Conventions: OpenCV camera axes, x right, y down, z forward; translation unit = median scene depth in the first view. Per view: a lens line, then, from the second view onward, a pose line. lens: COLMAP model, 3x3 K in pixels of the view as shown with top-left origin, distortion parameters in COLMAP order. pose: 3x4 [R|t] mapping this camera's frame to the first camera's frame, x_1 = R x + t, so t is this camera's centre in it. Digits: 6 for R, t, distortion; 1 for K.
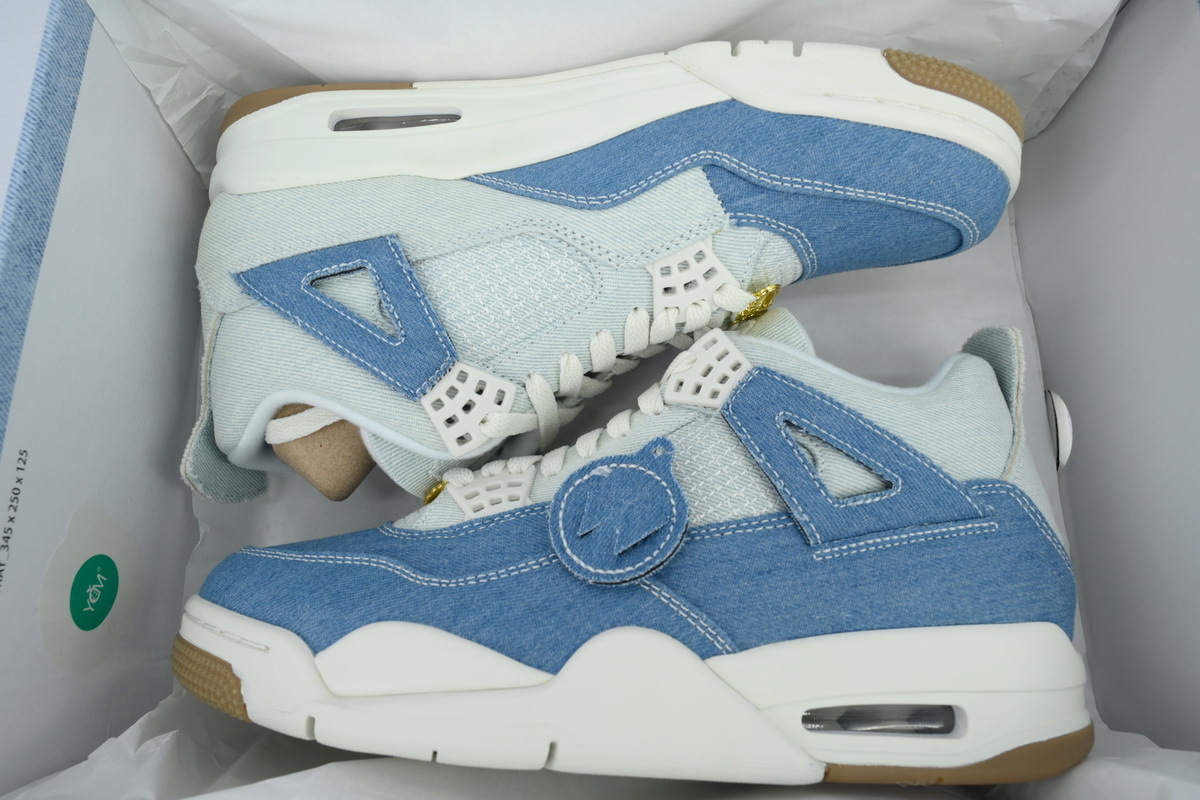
lens RADIAL K [[732.7, 0, 589.5], [0, 732.7, 403.1], [0, 0, 1]] dist [-0.003587, -0.002198]
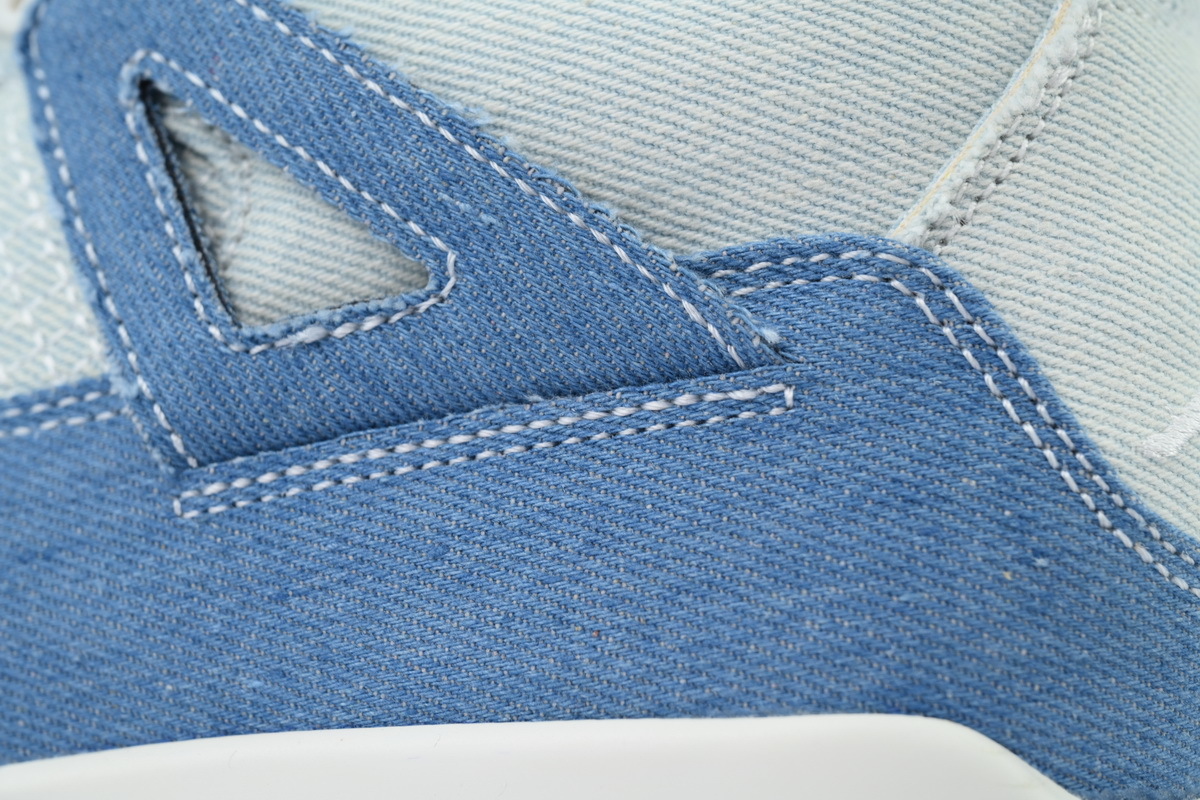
lens RADIAL K [[3096.2, 0, 599.5], [0, 3096.2, 402.0], [0, 0, 1]] dist [-0.125756, 0.000000]
pose [[0.934071, -0.022450, -0.356381, 0.949530], [0.090591, 0.980269, 0.175688, -0.057429], [0.345405, -0.196390, 0.917675, -0.174075]]
